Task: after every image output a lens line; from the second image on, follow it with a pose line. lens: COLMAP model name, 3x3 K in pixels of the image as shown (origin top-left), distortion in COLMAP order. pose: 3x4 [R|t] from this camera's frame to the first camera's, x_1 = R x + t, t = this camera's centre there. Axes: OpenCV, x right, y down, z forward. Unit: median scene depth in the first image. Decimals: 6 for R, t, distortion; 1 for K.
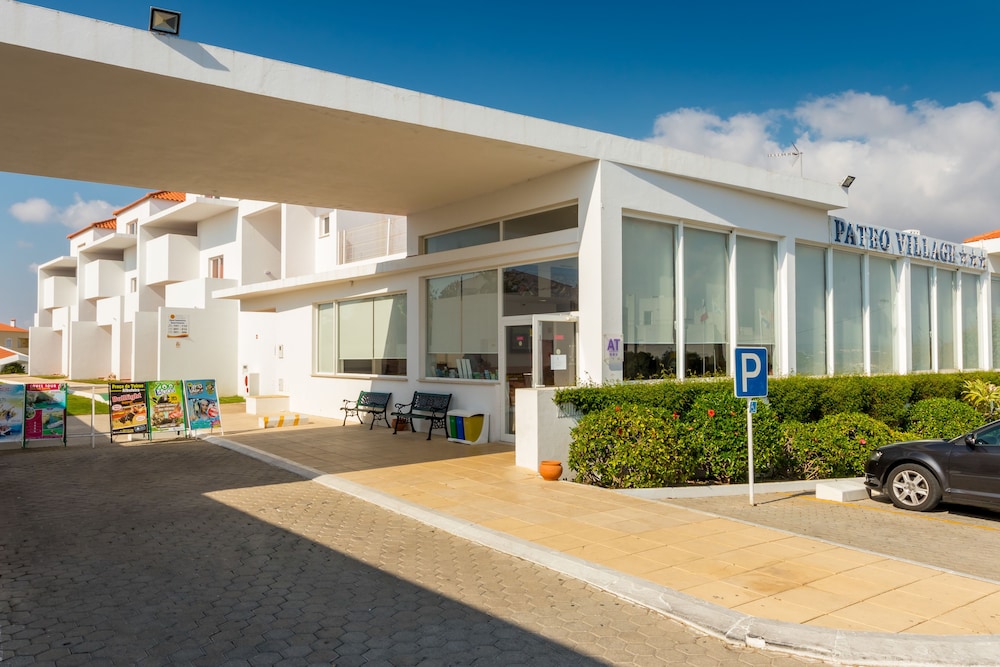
lens RADIAL K [[718.1, 0, 492.4], [0, 718.1, 339.2], [0, 0, 1]] dist [-0.008096, -0.003077]
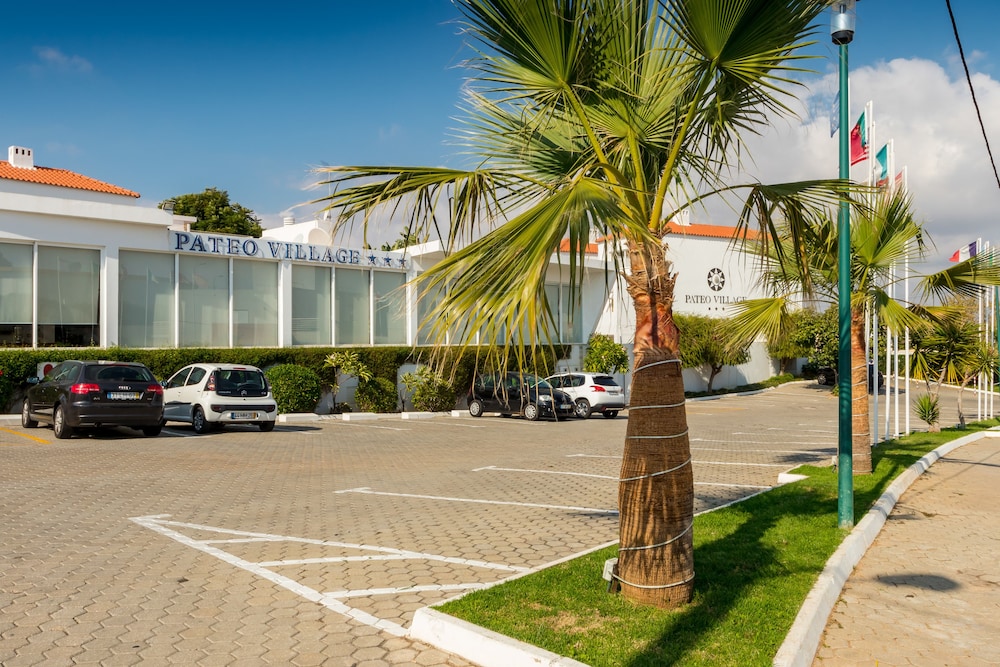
lens RADIAL K [[718.1, 0, 504.2], [0, 718.1, 335.8], [0, 0, 1]] dist [-0.008096, -0.003077]
pose [[0.988922, -0.005207, 0.148344, 0.890769], [0.003371, 0.999915, 0.012629, 0.013057], [-0.148397, -0.011989, 0.988855, -0.440583]]
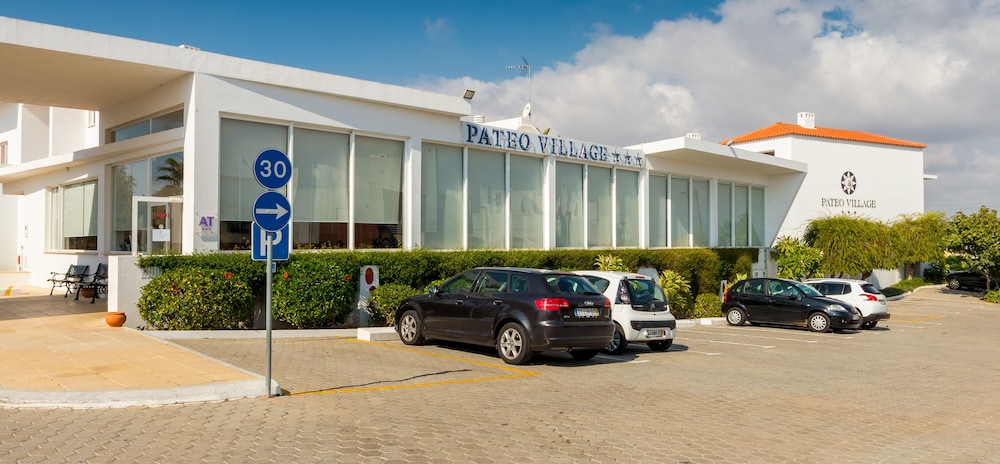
lens RADIAL K [[685.9, 0, 506.8], [0, 685.9, 234.4], [0, 0, 1]] dist [-0.008077, -0.004369]
pose [[0.987047, 0.003310, 0.160396, 0.355192], [-0.004931, 0.999941, 0.009715, 0.012000], [-0.160354, -0.010380, 0.987005, -0.186586]]
